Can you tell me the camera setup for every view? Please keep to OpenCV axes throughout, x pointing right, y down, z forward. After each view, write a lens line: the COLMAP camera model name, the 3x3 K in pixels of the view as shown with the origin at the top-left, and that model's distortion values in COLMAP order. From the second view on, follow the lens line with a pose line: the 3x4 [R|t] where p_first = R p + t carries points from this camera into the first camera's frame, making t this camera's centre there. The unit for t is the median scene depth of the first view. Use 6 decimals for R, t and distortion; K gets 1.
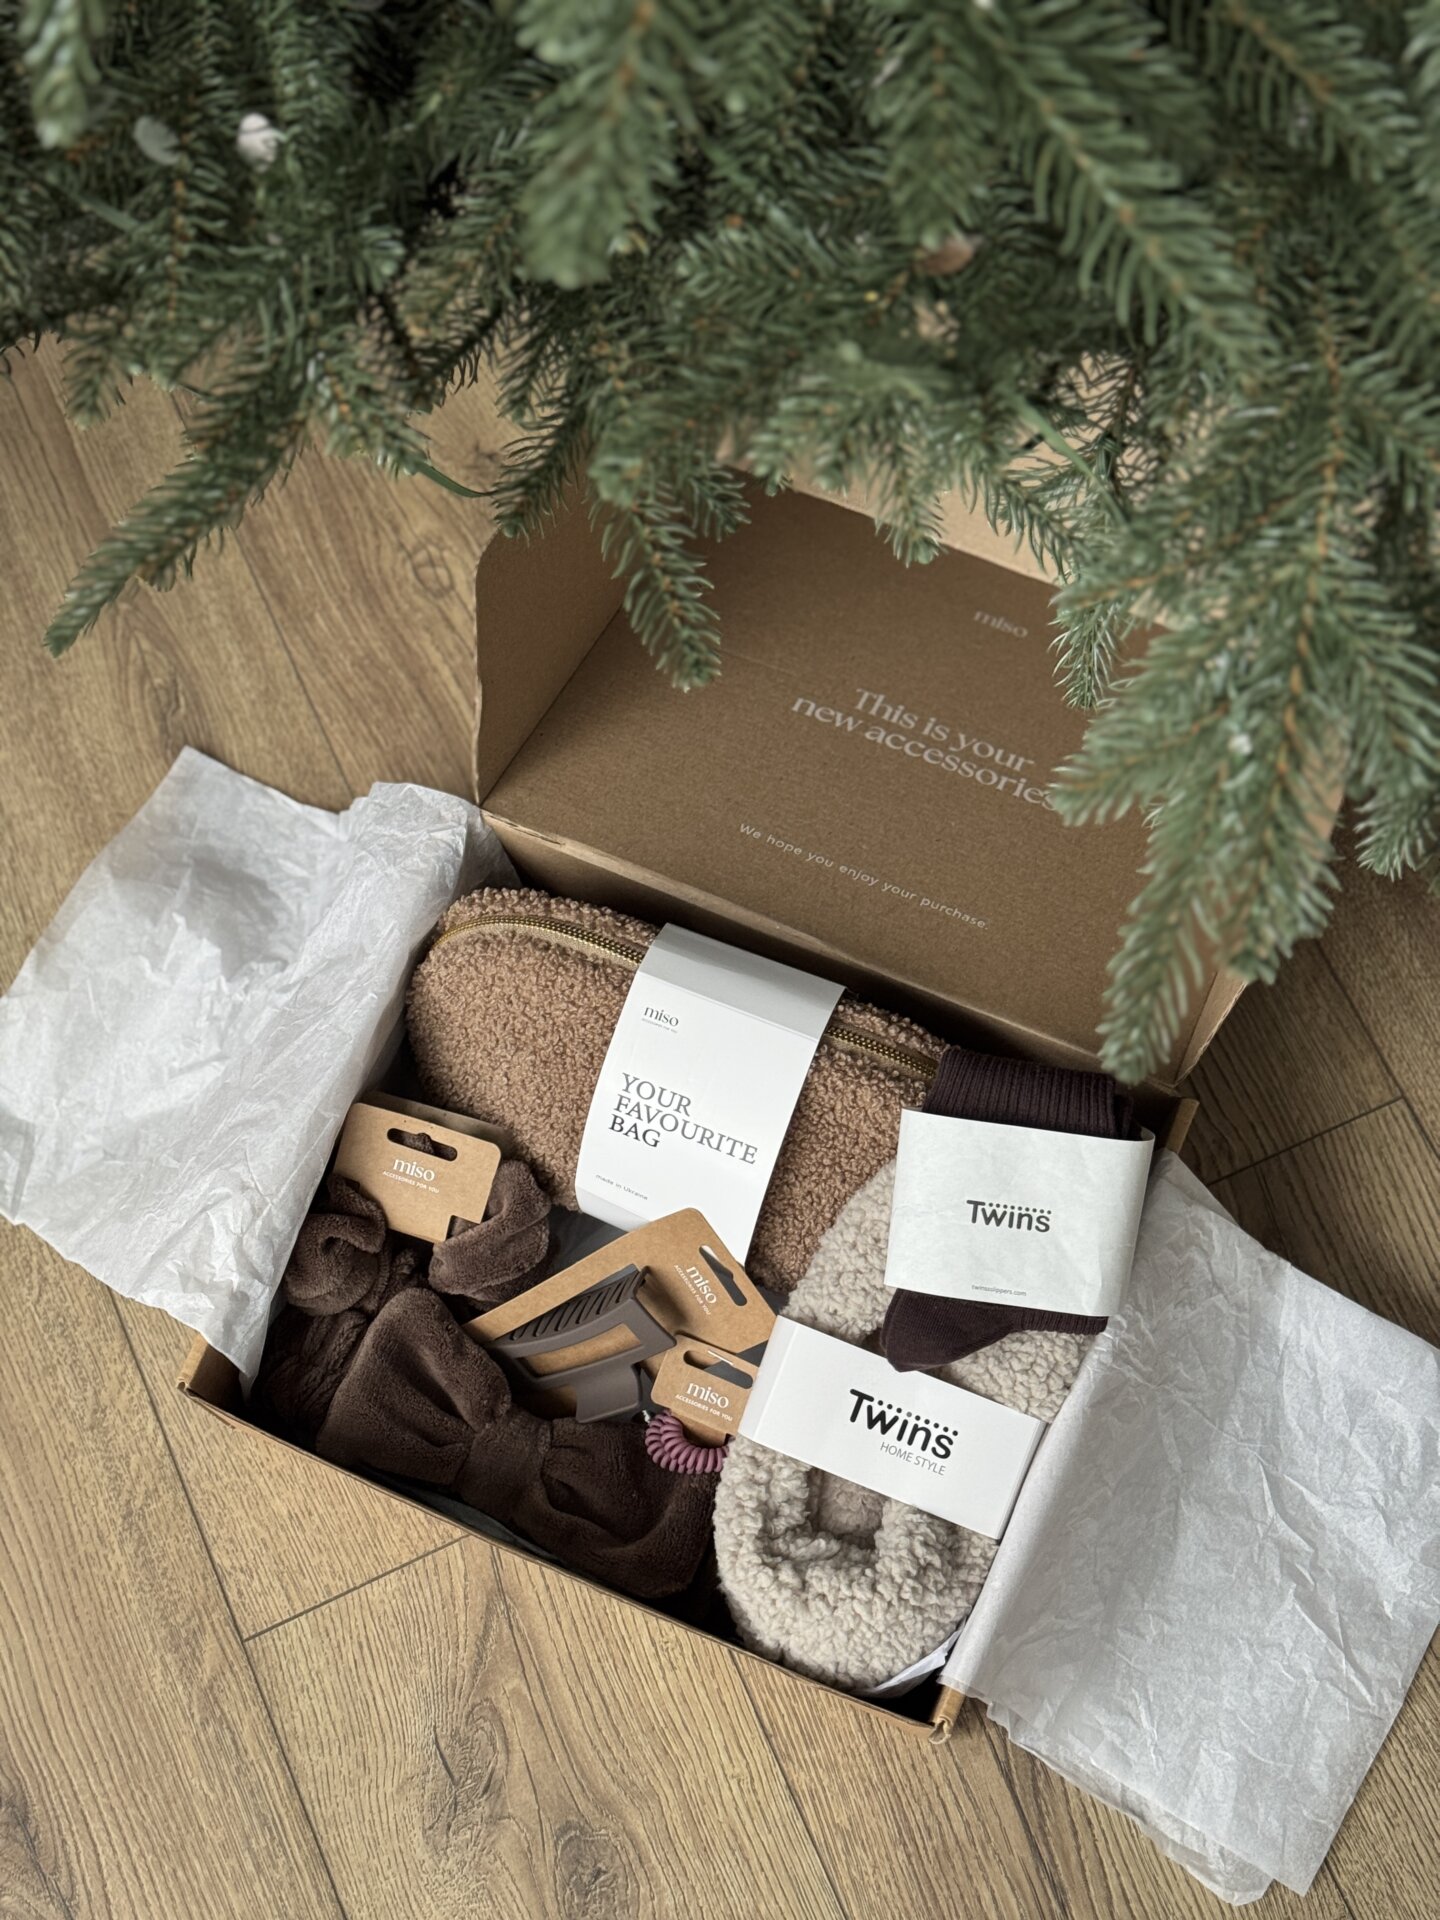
lens RADIAL K [[2707.1, 0, 713.6], [0, 2707.1, 959.7], [0, 0, 1]] dist [0.226254, -0.559723]
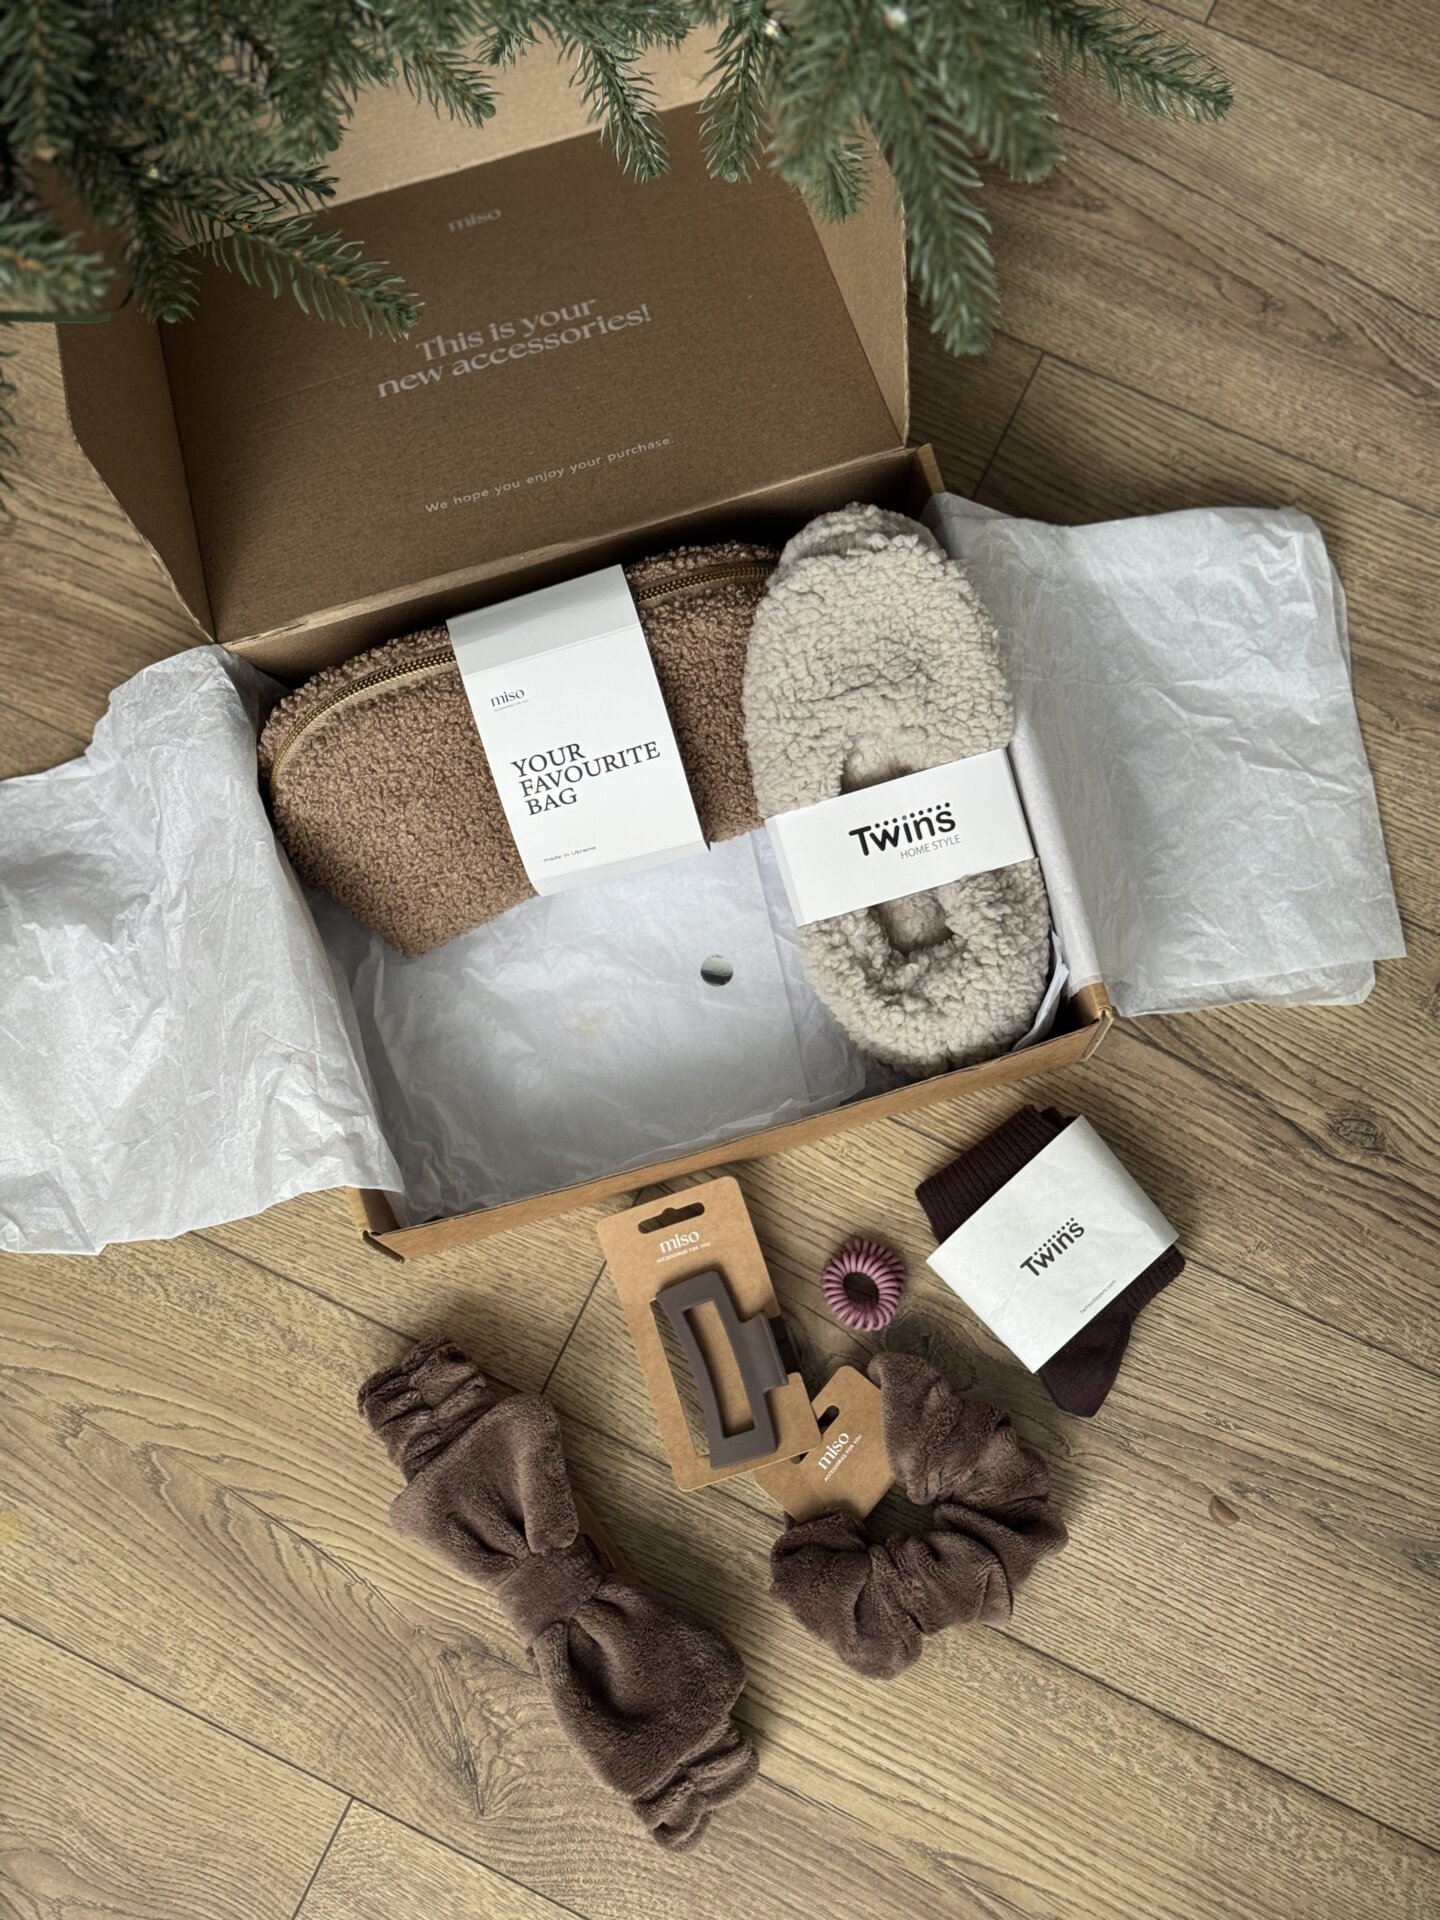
lens RADIAL K [[2712.3, 0, 725.6], [0, 2712.3, 973.6], [0, 0, 1]] dist [0.196182, -0.411854]
pose [[0.769000, -0.623843, 0.139495, -0.163033], [0.609110, 0.781299, 0.136226, 0.018000], [-0.193971, -0.019790, 0.980808, -0.054694]]
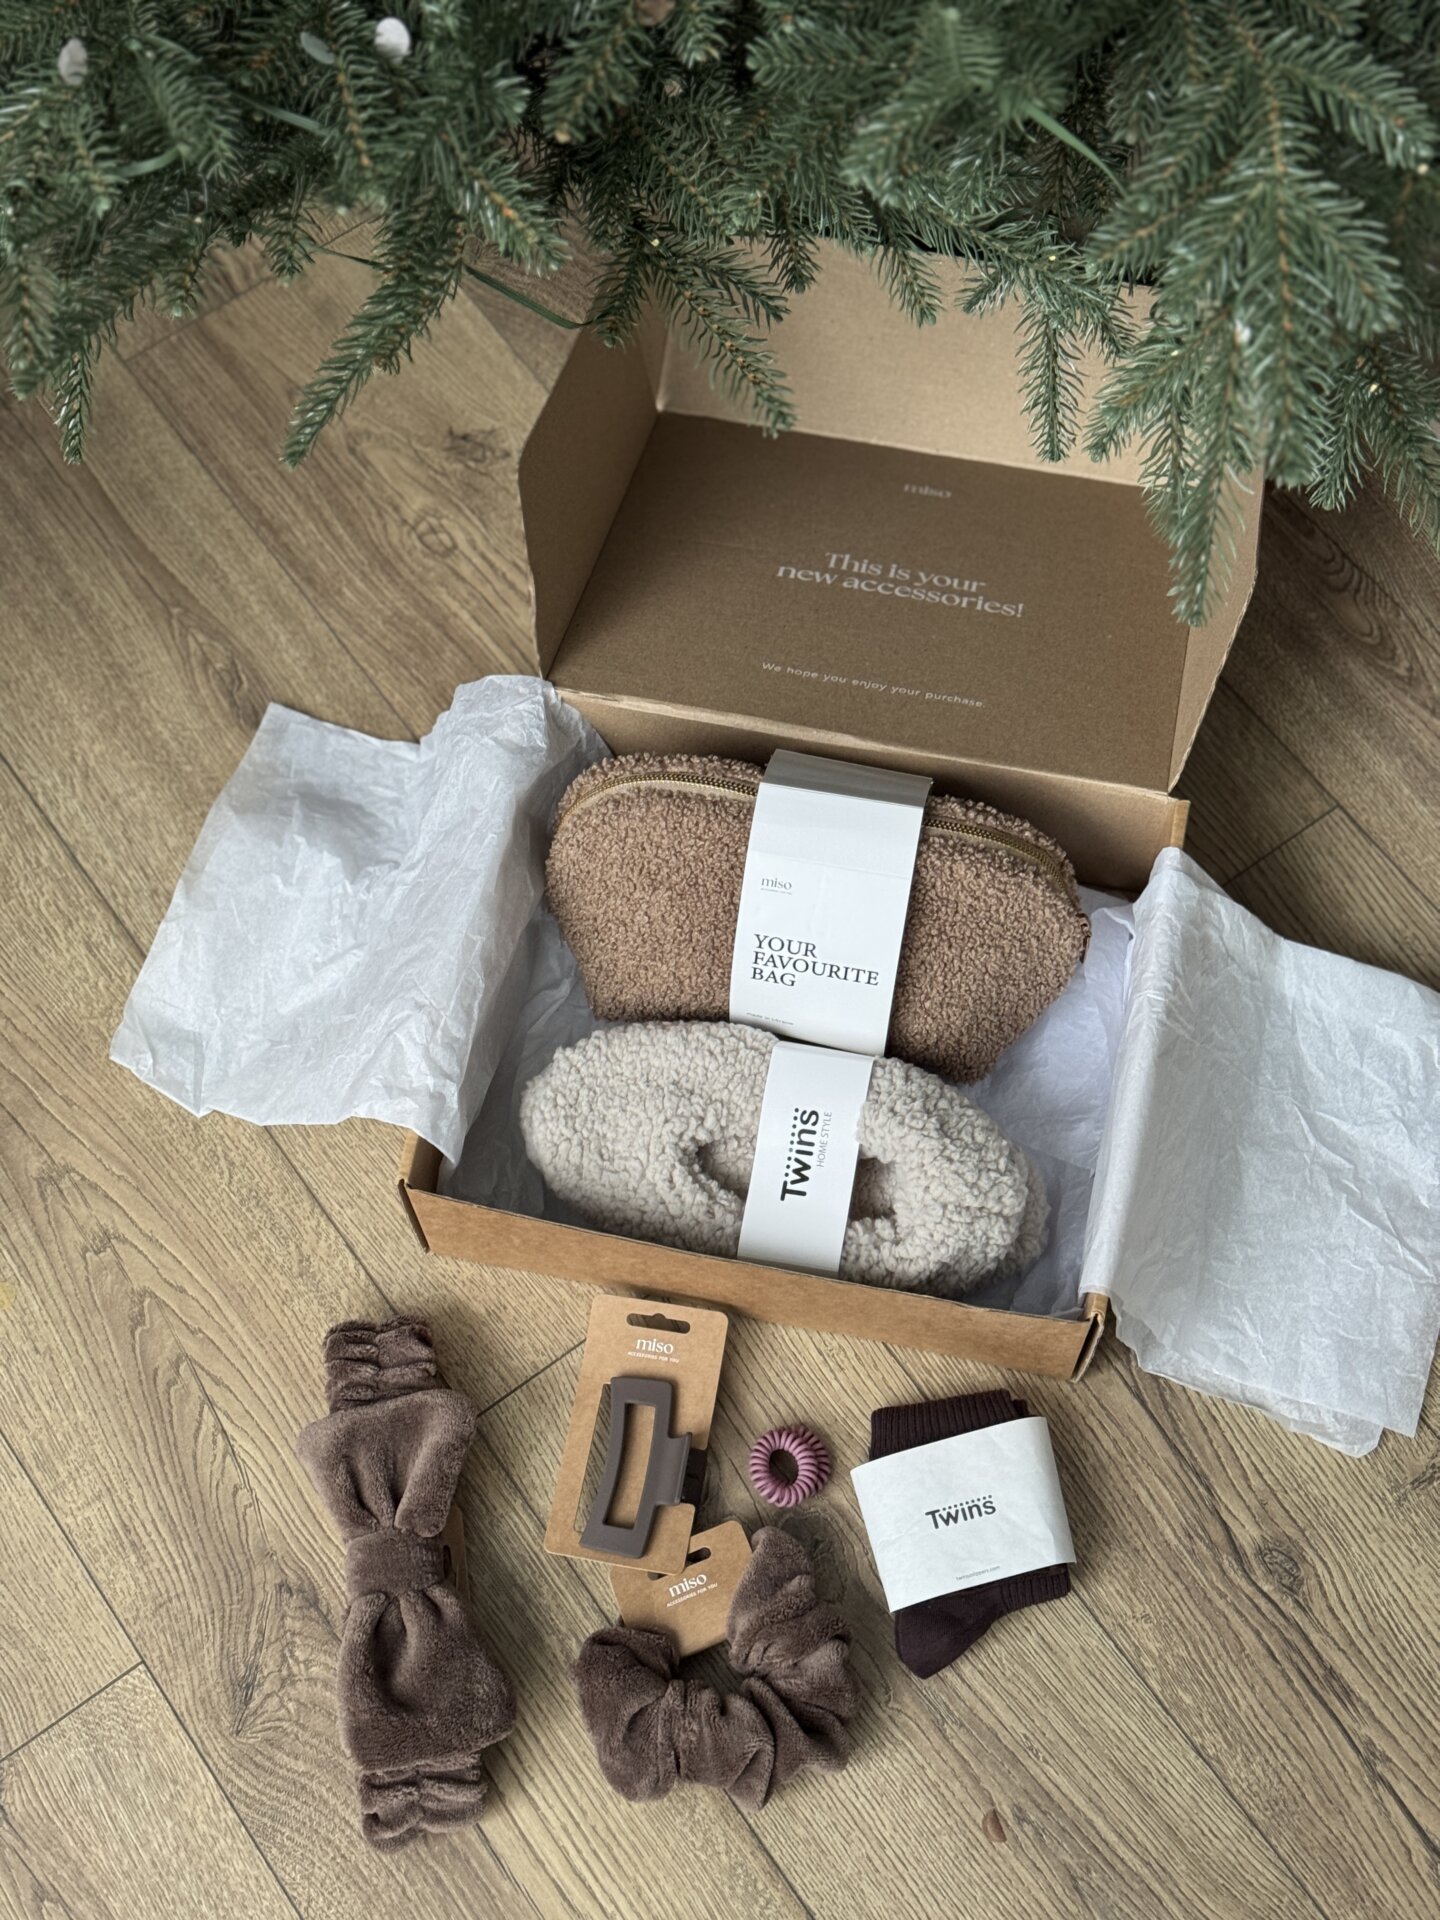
lens RADIAL K [[2712.9, 0, 714.2], [0, 2712.9, 969.4], [0, 0, 1]] dist [0.210089, -0.462131]
pose [[0.979979, -0.175665, 0.093722, -0.148841], [0.183378, 0.979683, -0.081206, 0.178377], [-0.077553, 0.096767, 0.992281, -0.167366]]
